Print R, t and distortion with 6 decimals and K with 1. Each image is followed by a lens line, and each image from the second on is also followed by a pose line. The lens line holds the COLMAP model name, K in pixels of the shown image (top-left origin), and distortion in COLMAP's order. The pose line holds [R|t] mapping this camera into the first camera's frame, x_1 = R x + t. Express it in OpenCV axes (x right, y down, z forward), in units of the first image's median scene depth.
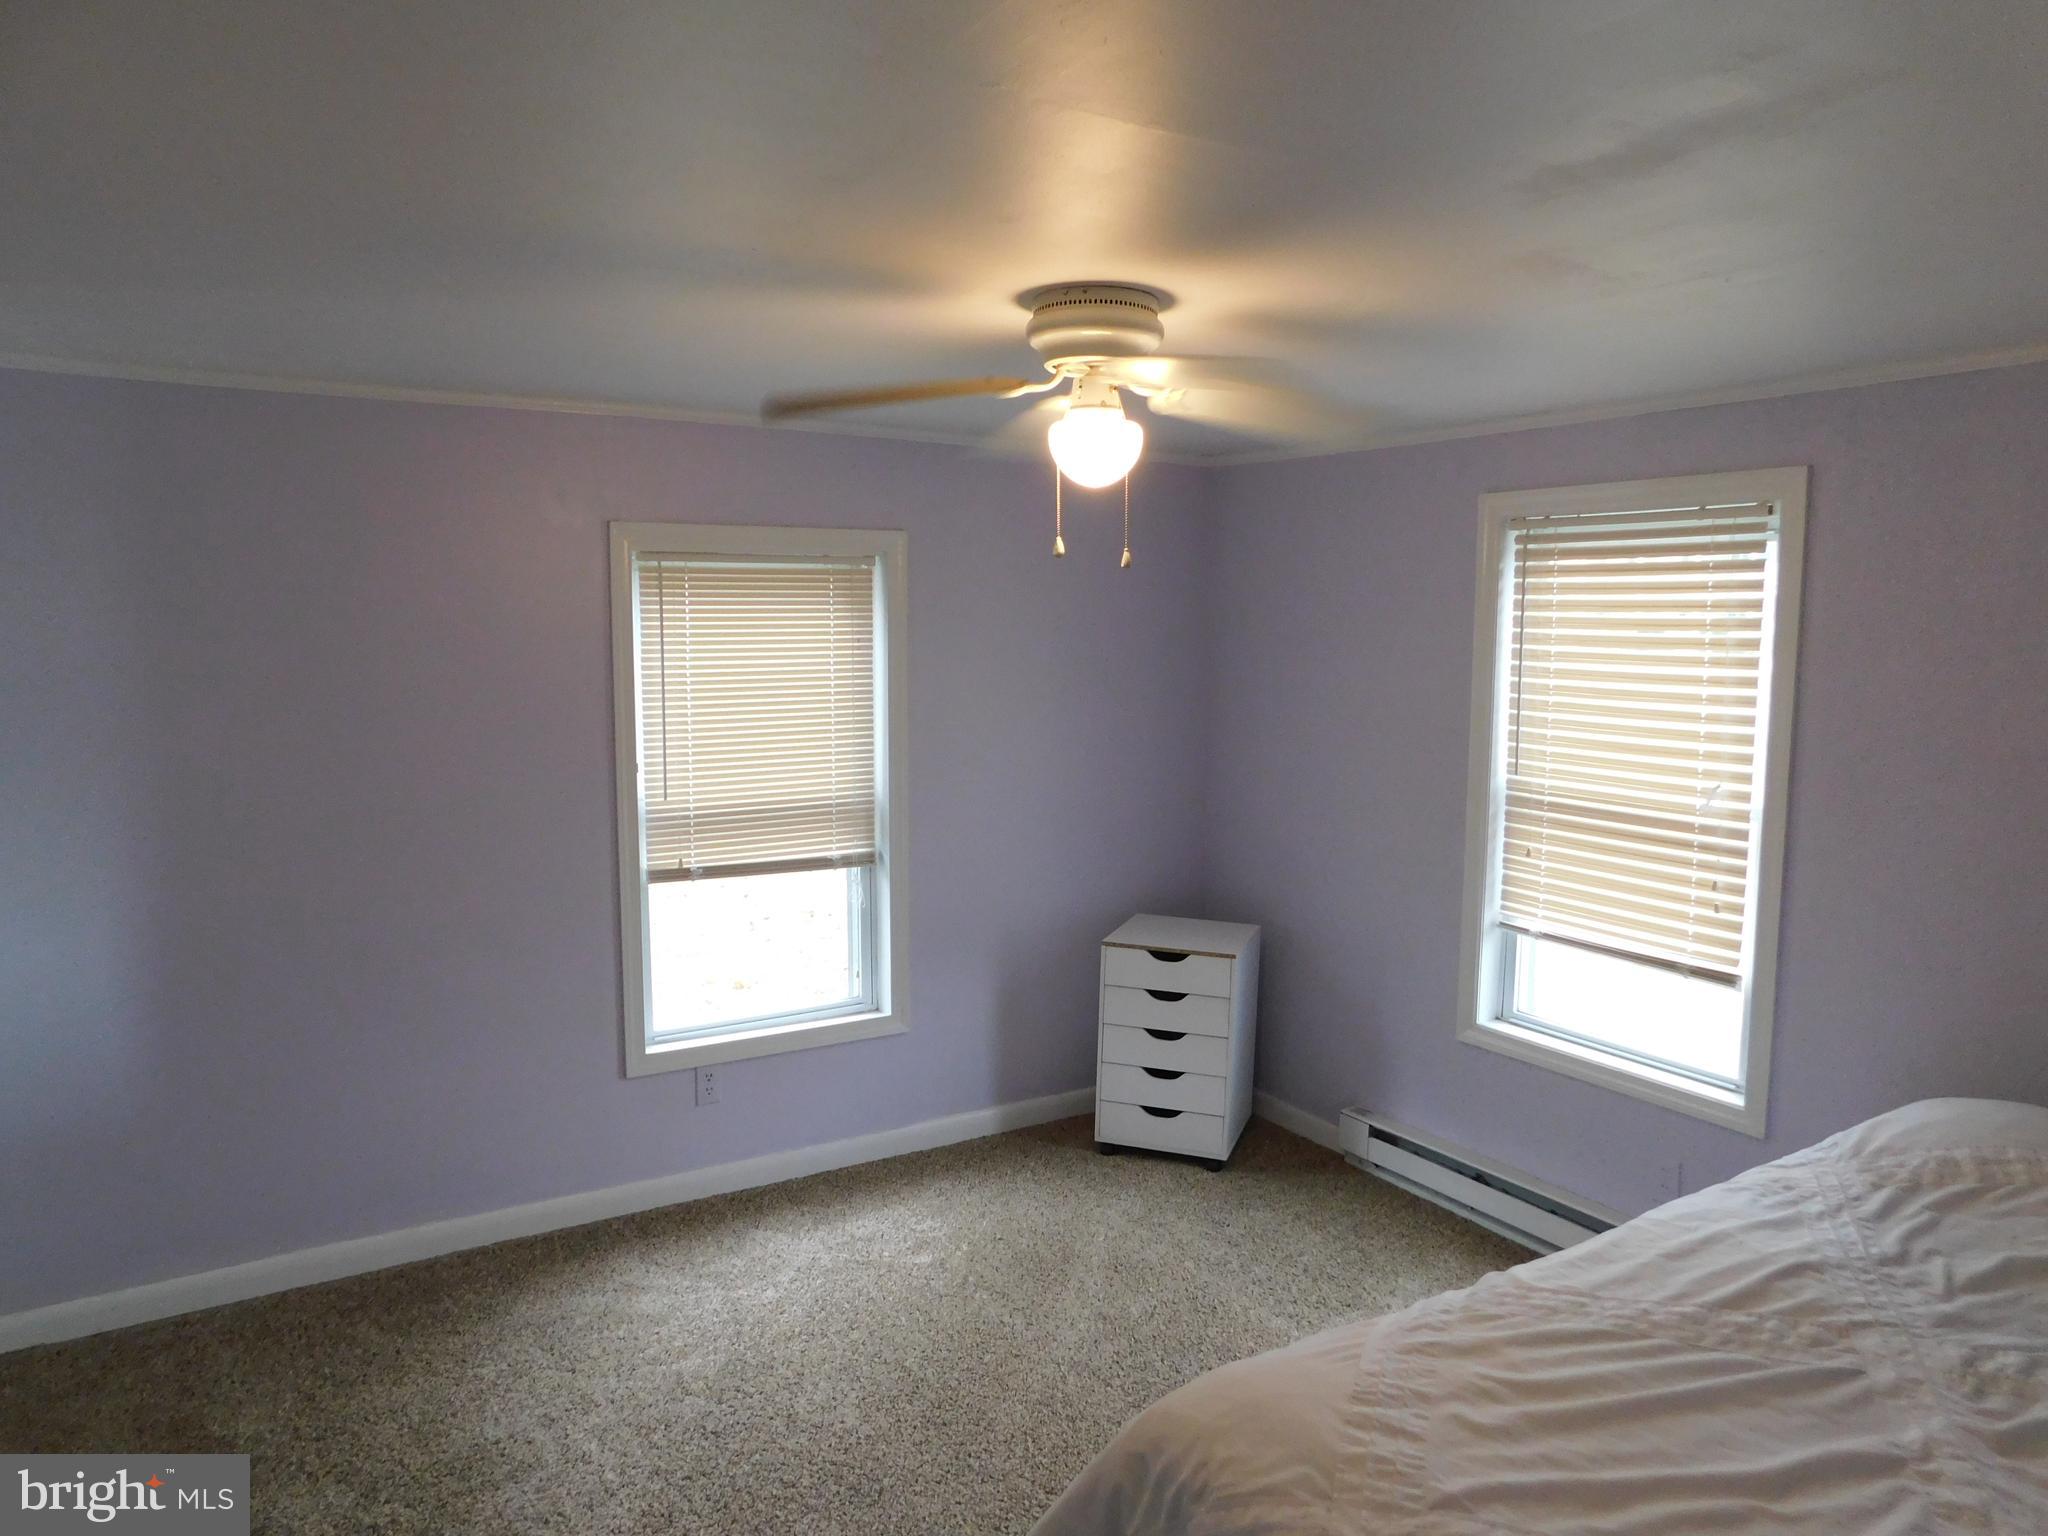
lens RADIAL K [[1378.4, 0, 1028.5], [0, 1378.4, 765.1], [0, 0, 1]] dist [-0.007010, -0.000346]
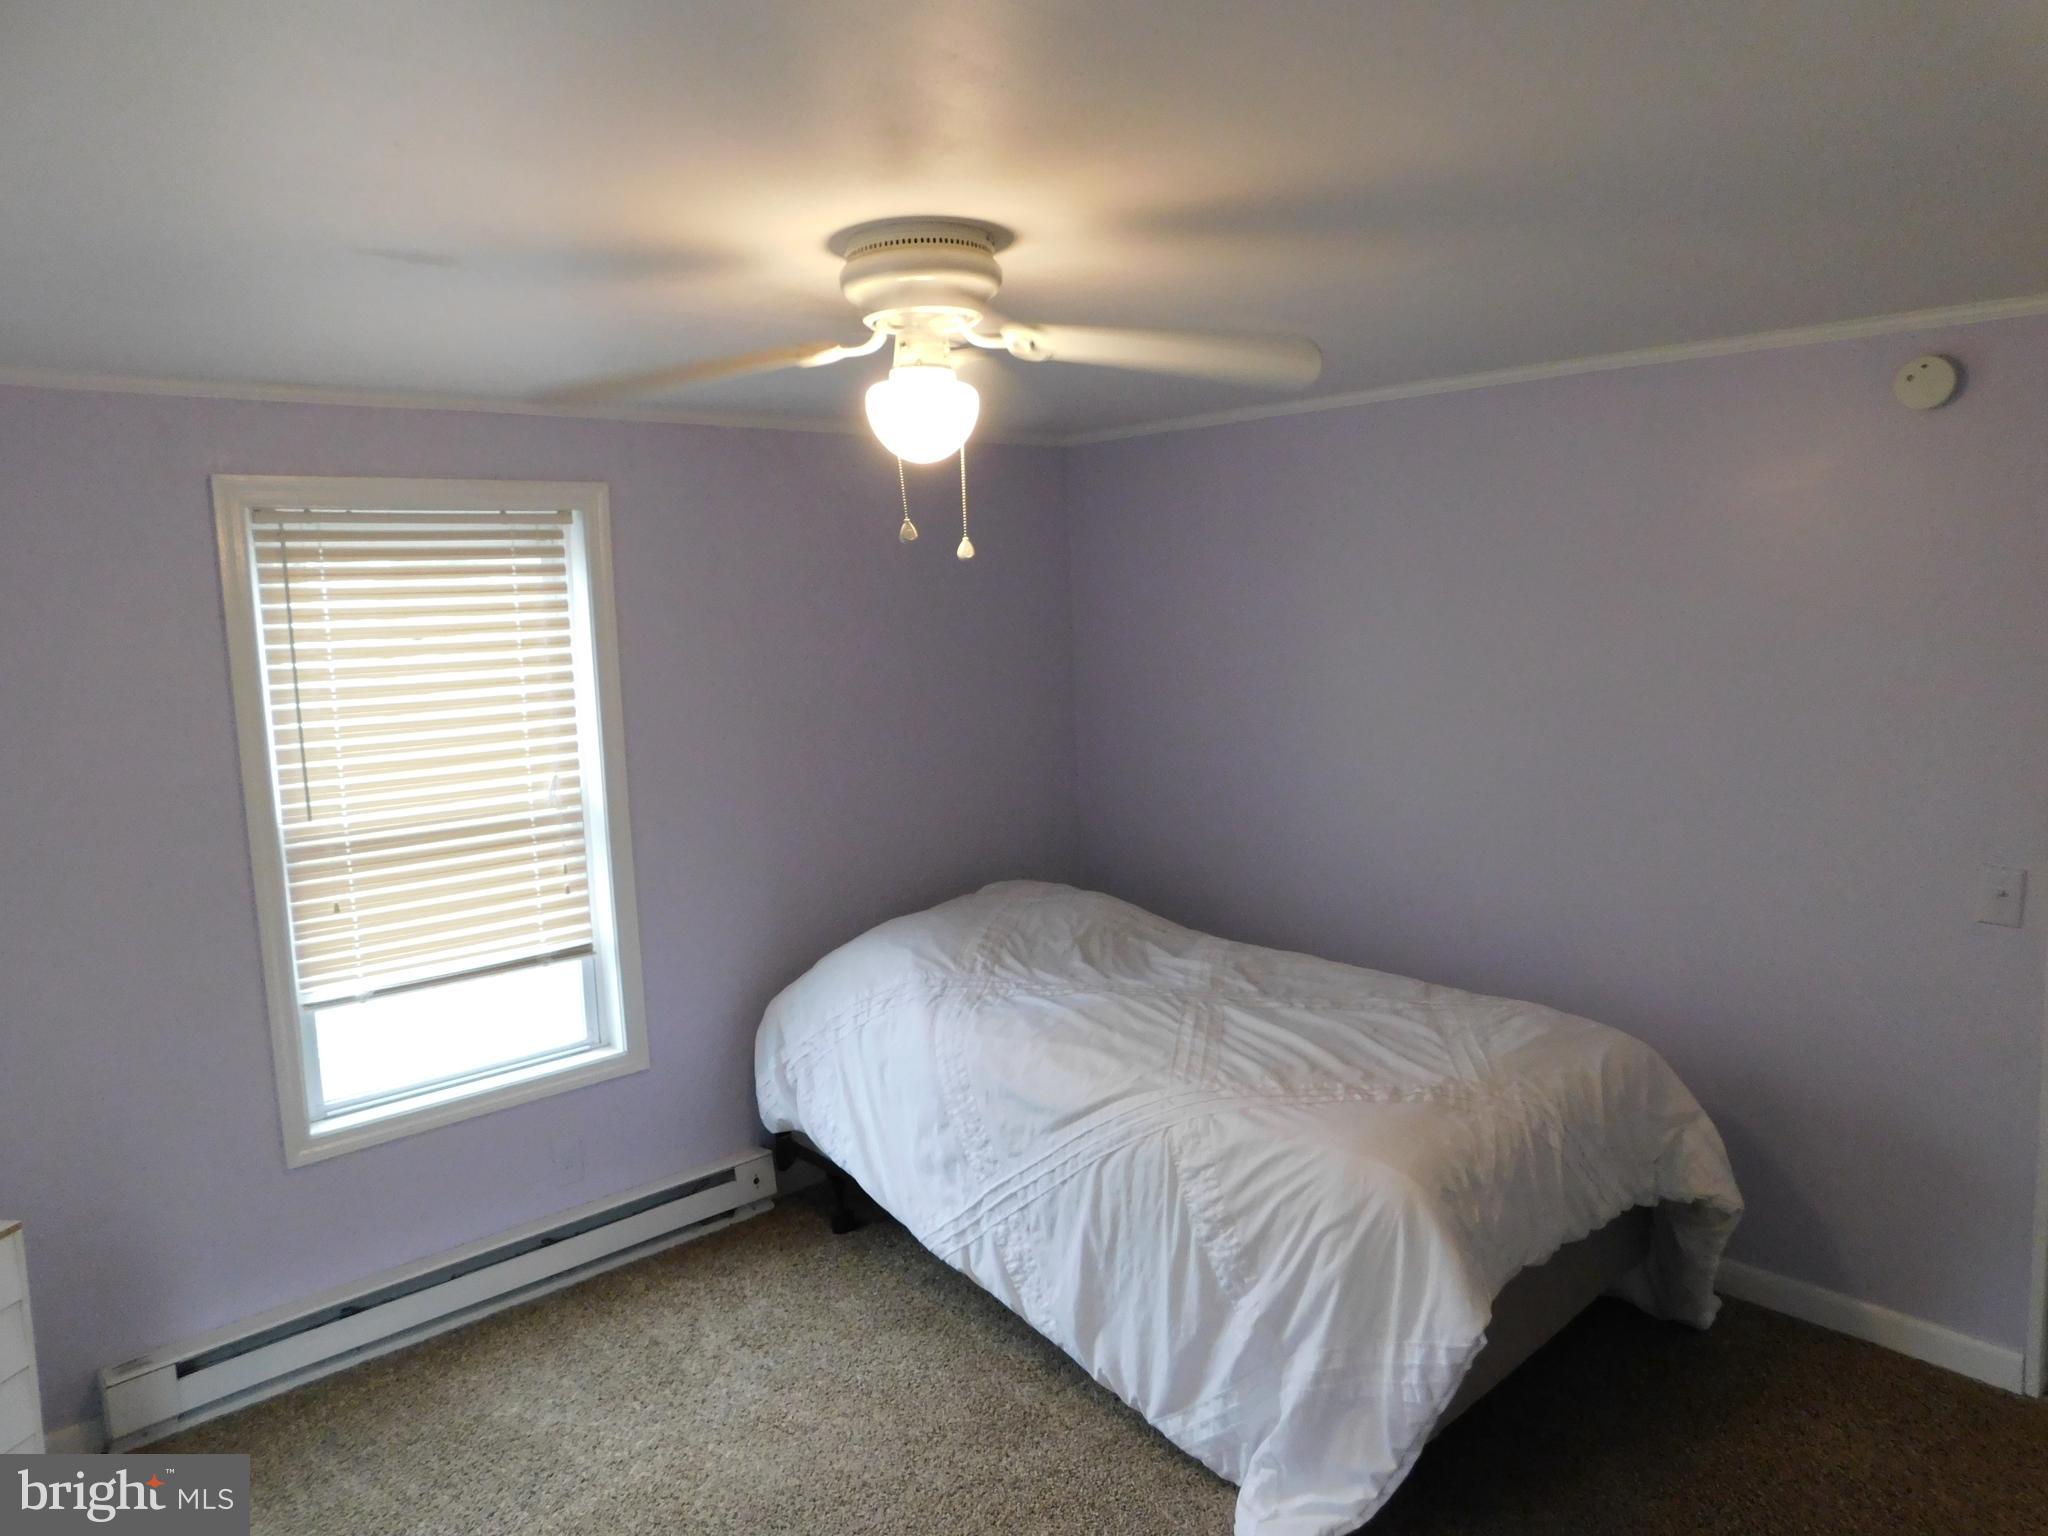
lens RADIAL K [[1378.4, 0, 1026.6], [0, 1378.4, 769.9], [0, 0, 1]] dist [-0.007010, -0.000346]
pose [[-0.175682, -0.129250, 0.975925, -0.558349], [0.141585, 0.977720, 0.154975, -0.096039], [-0.974212, 0.165403, -0.153467, 0.750905]]
